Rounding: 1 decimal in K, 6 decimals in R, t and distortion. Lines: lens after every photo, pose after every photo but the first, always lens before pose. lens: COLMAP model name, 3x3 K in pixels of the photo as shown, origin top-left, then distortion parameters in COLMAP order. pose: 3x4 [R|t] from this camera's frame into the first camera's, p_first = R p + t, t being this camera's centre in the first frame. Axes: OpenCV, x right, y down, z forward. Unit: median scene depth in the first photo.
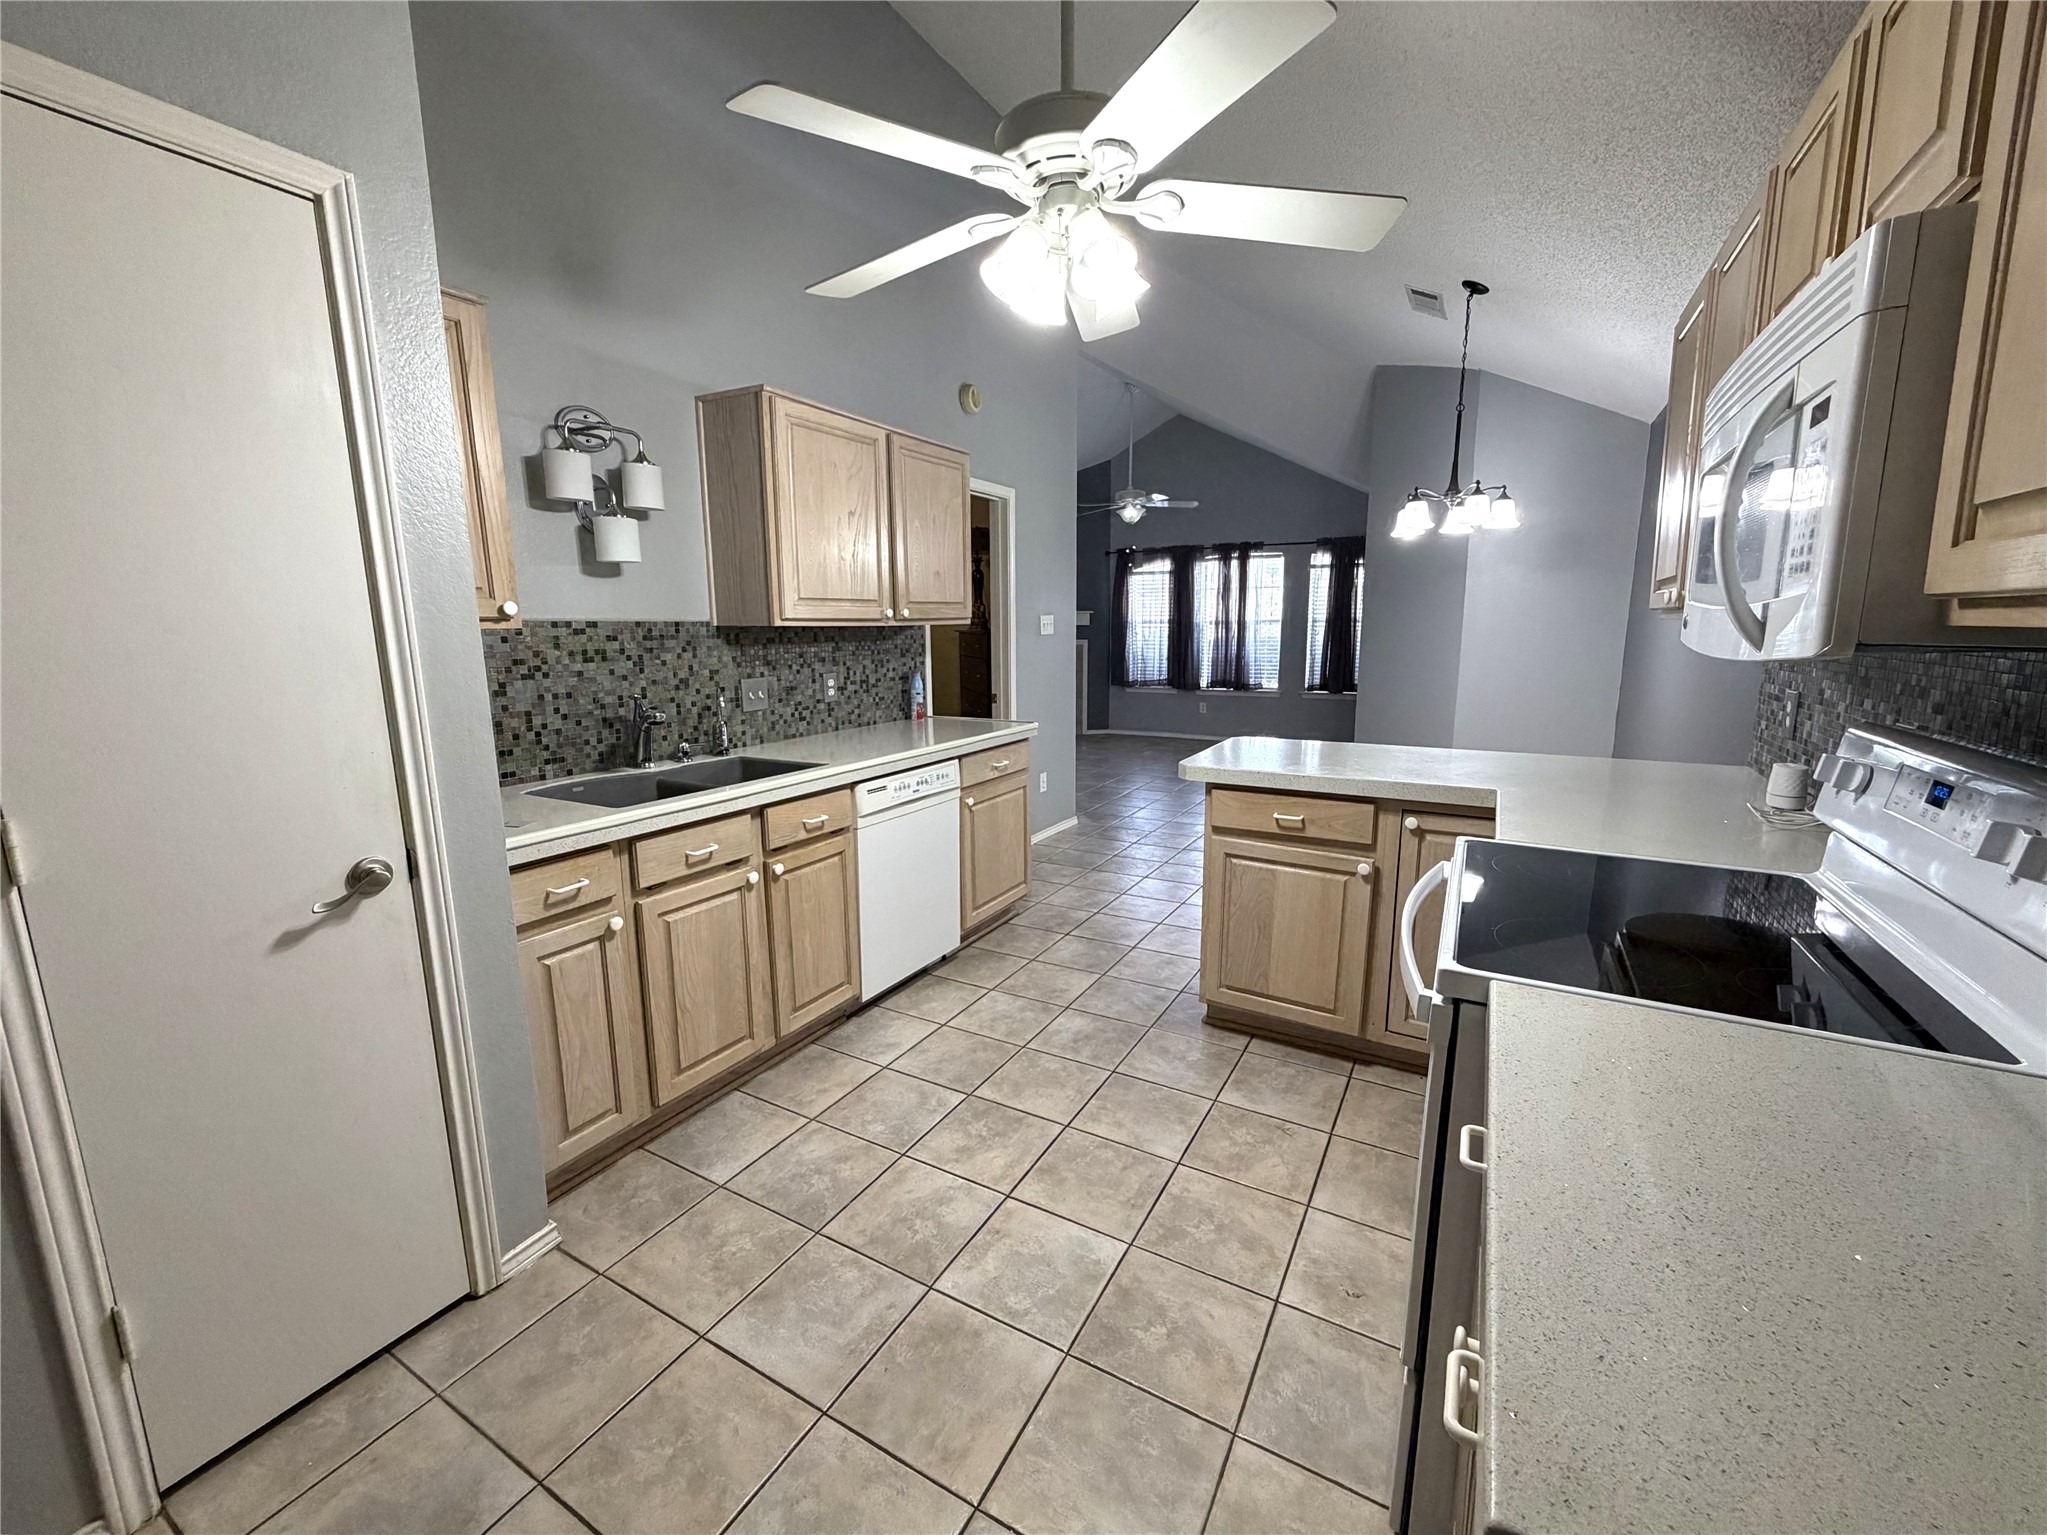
lens RADIAL K [[818.6, 0, 1023.5], [0, 818.6, 767.5], [0, 0, 1]] dist [0.002407, 0.000059]
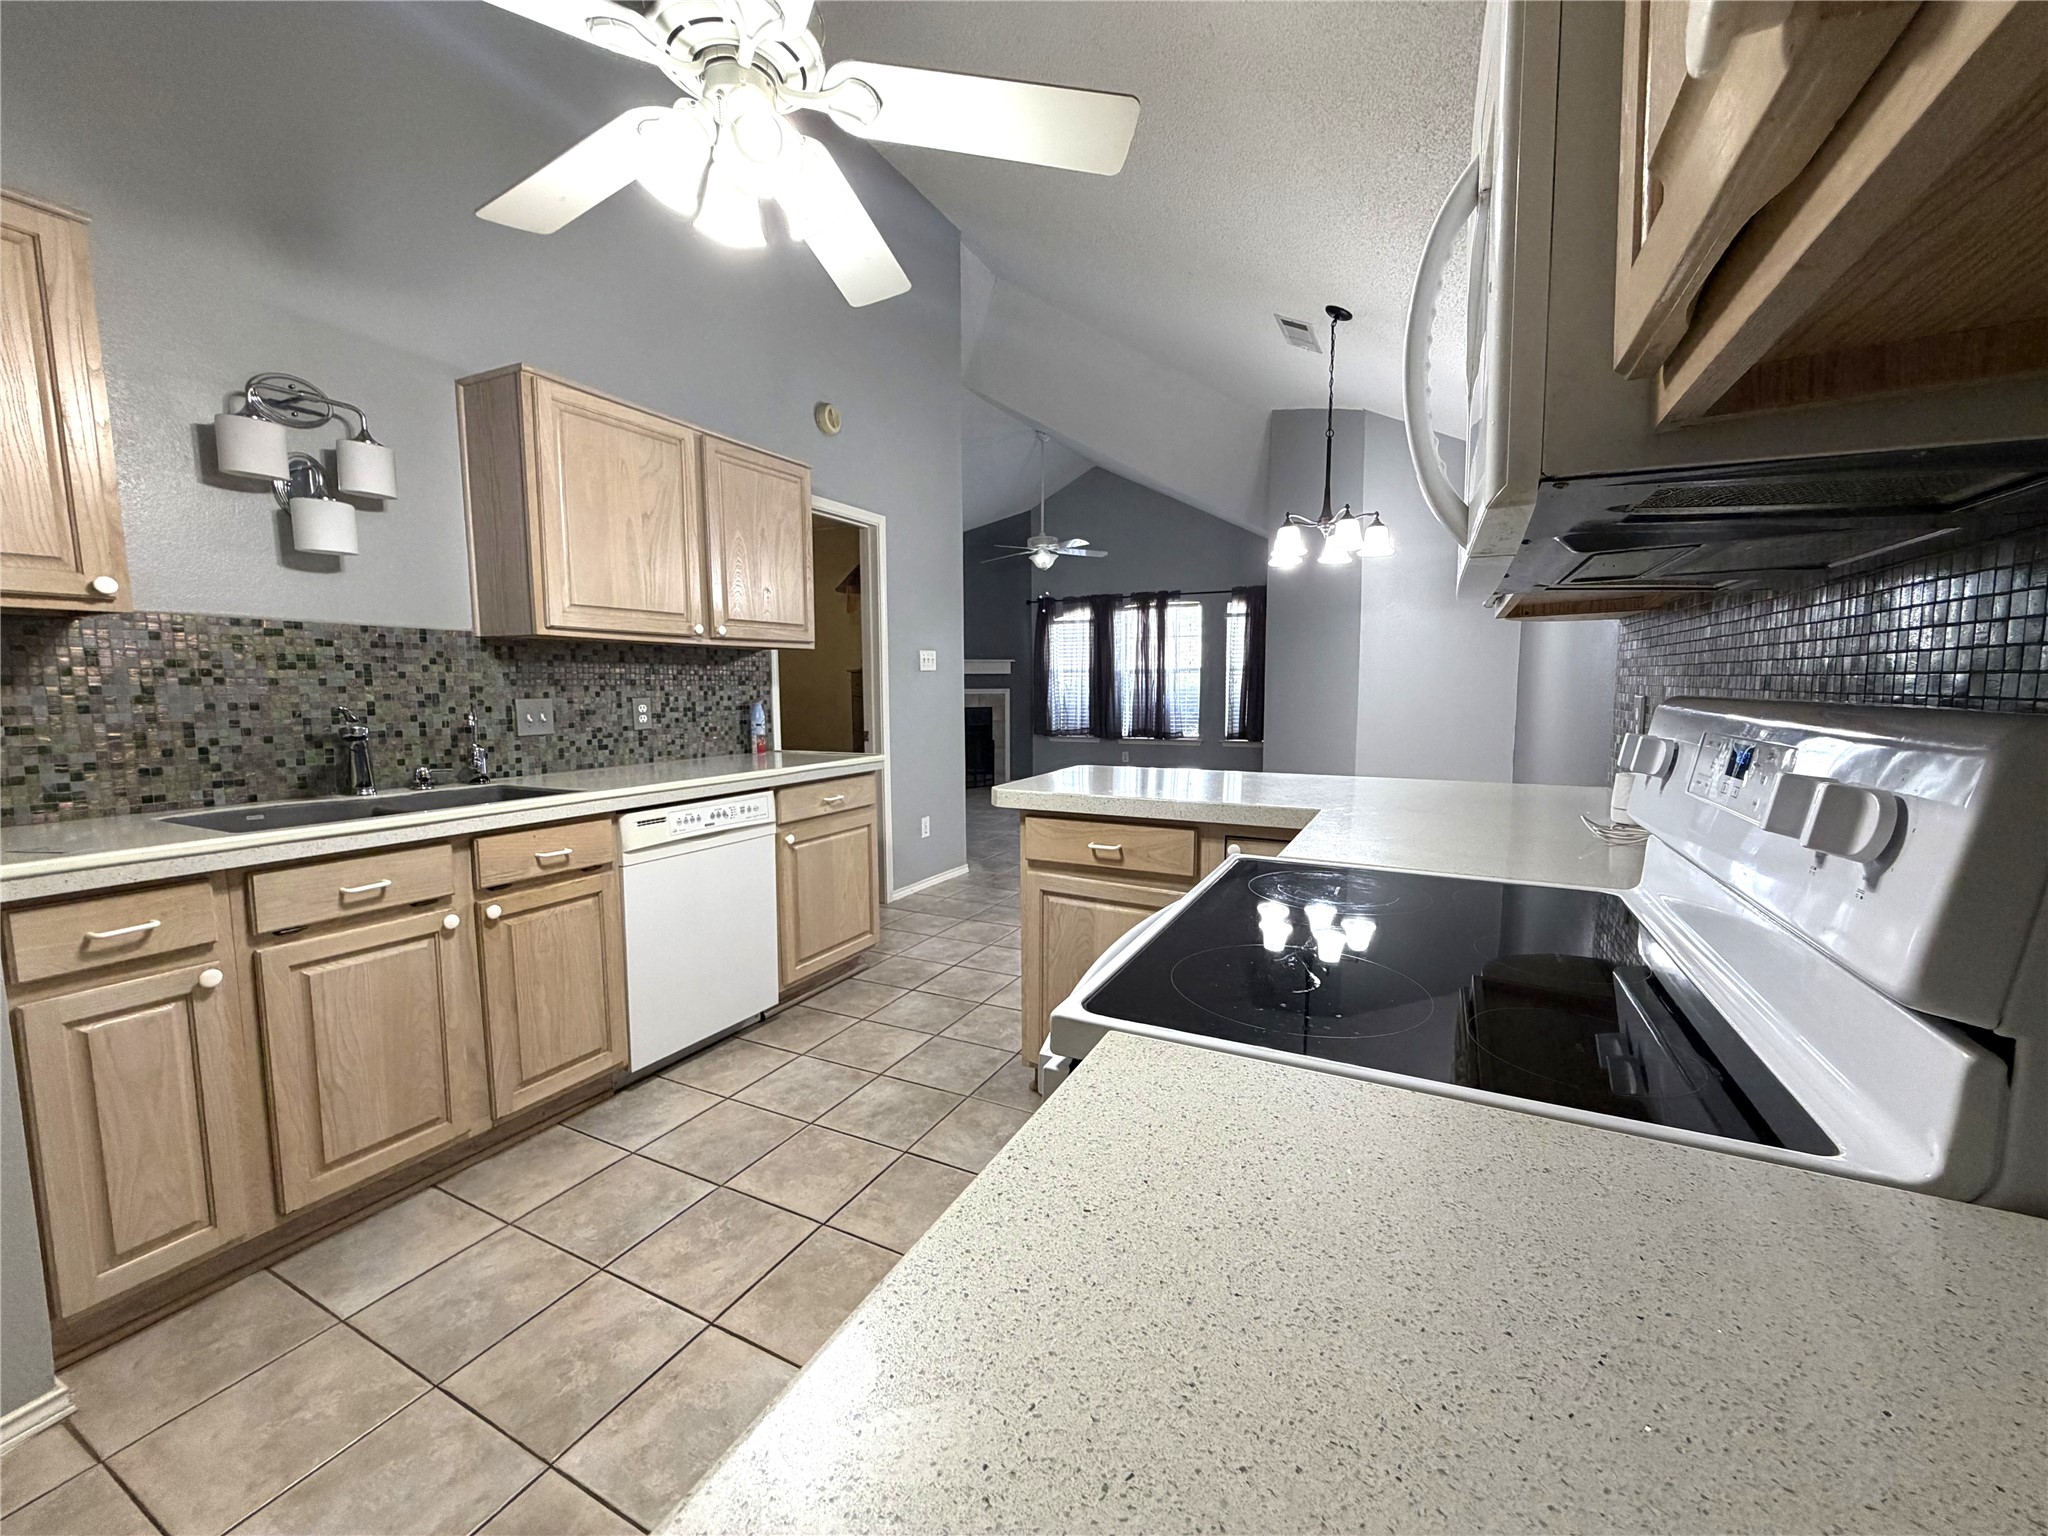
lens RADIAL K [[810.7, 0, 1022.4], [0, 810.7, 768.5], [0, 0, 1]] dist [0.002706, -0.000143]
pose [[0.998965, -0.000622, 0.045487, 0.179115], [0.003879, 0.997430, -0.071547, 0.035143], [-0.045325, 0.071650, 0.996400, 0.124449]]
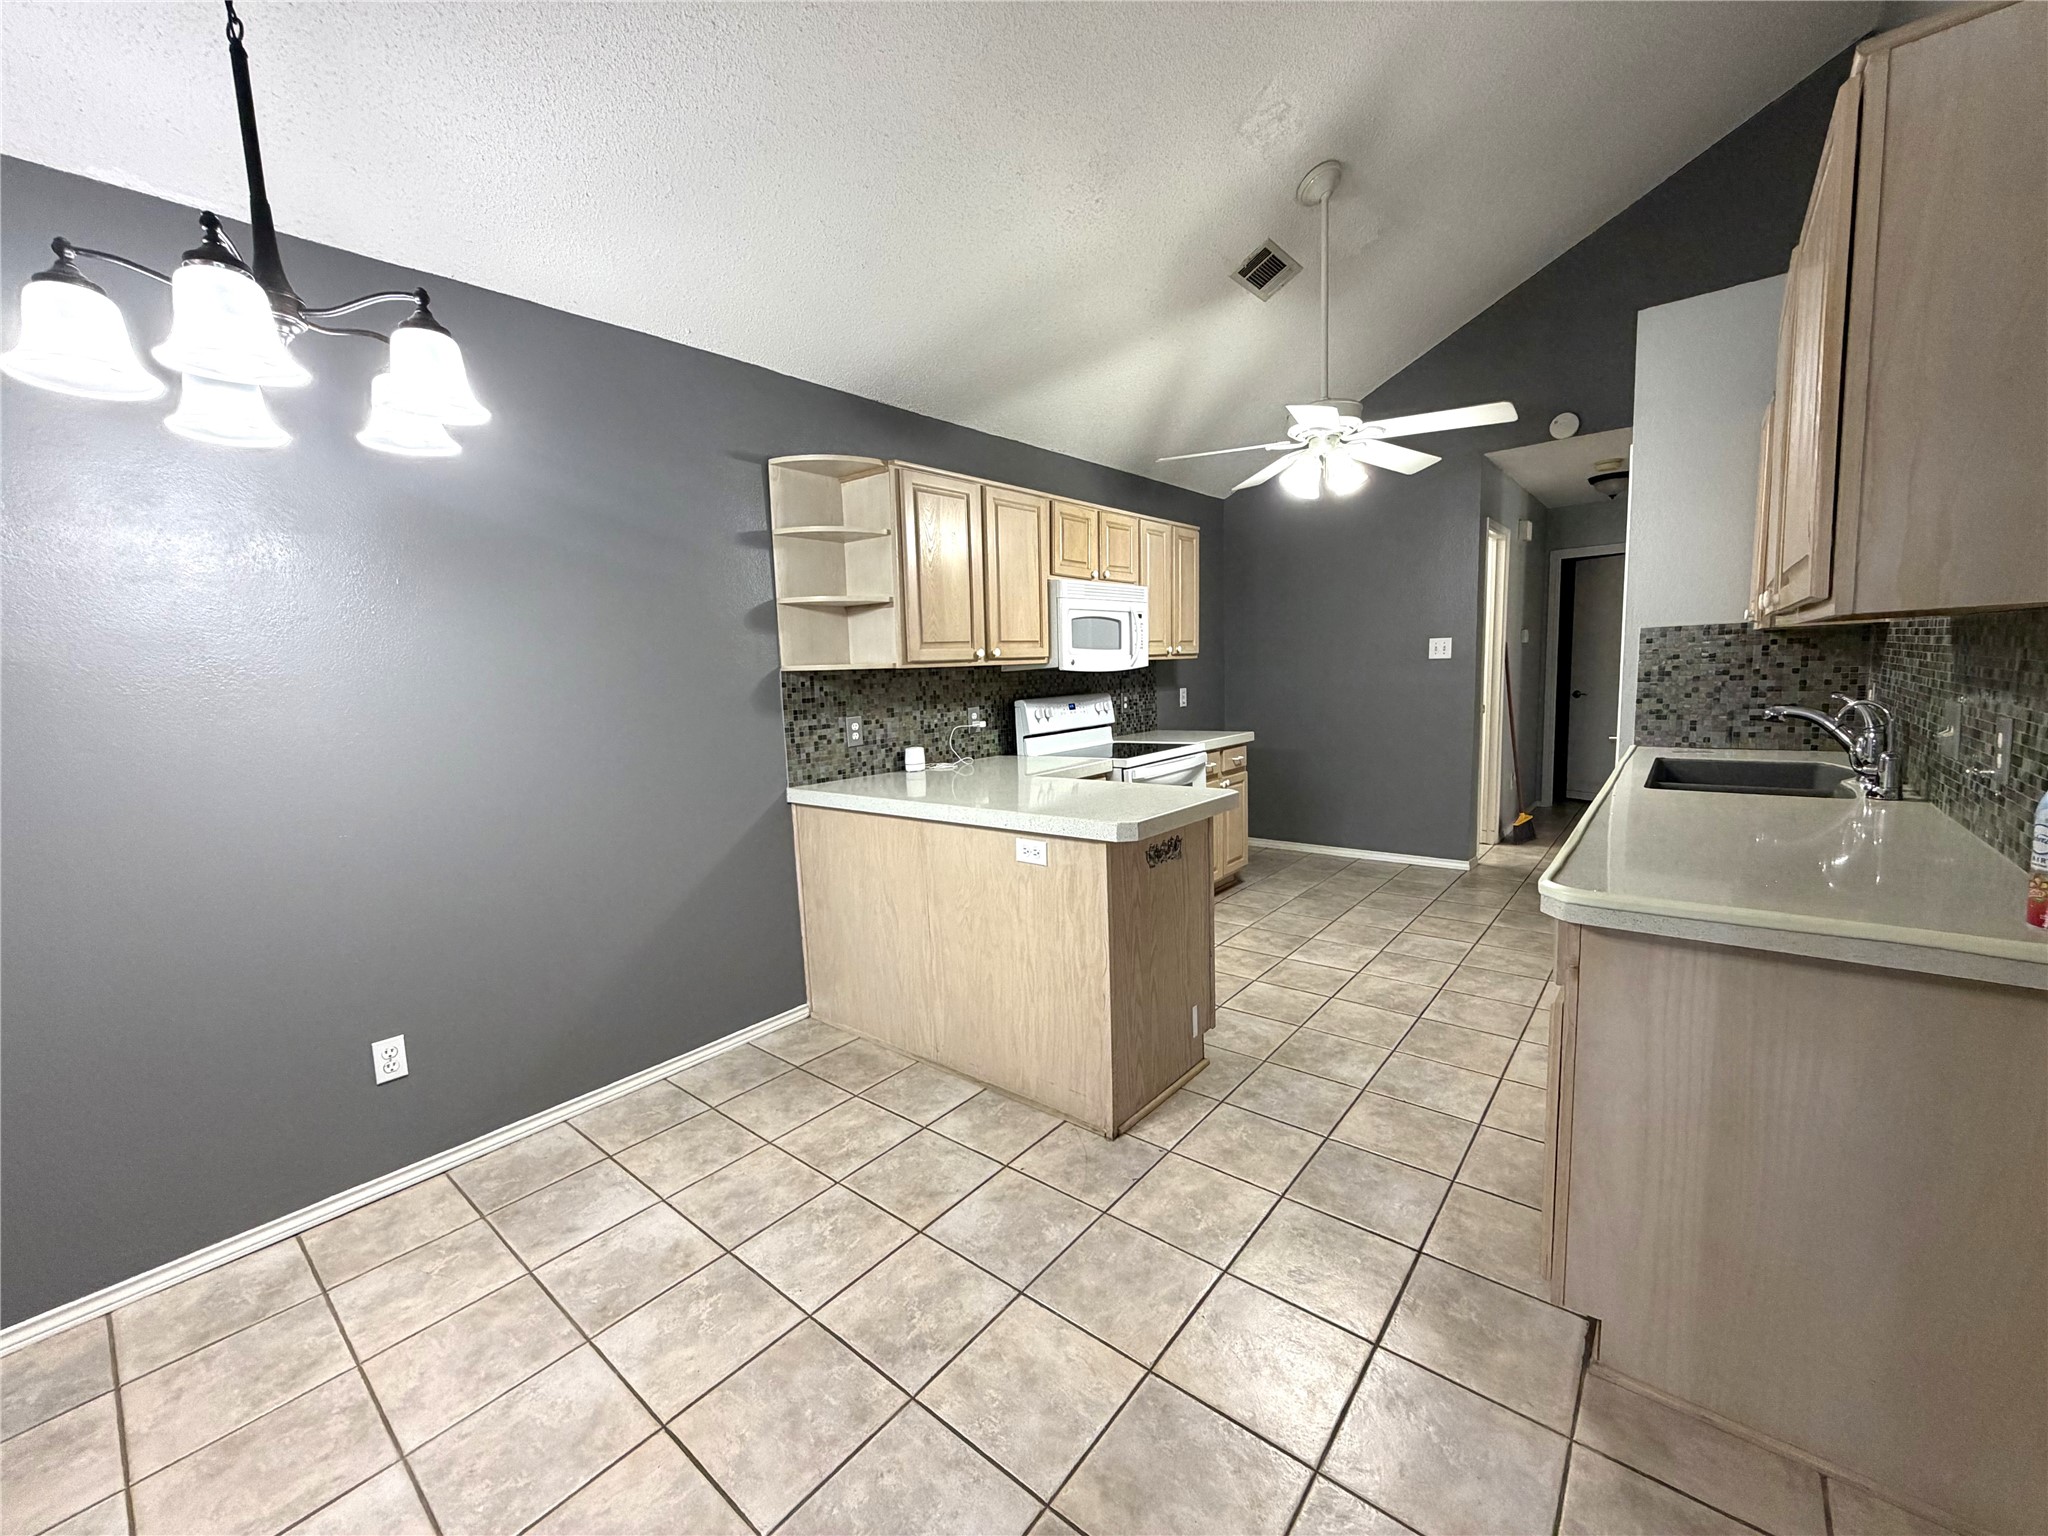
lens RADIAL K [[810.7, 0, 1022.4], [0, 810.7, 768.5], [0, 0, 1]] dist [0.002706, -0.000143]
pose [[-0.982636, 0.030455, 0.183027, 0.260822], [0.083275, 0.953894, 0.288361, -0.330315], [-0.165806, 0.298595, -0.939867, 1.914914]]
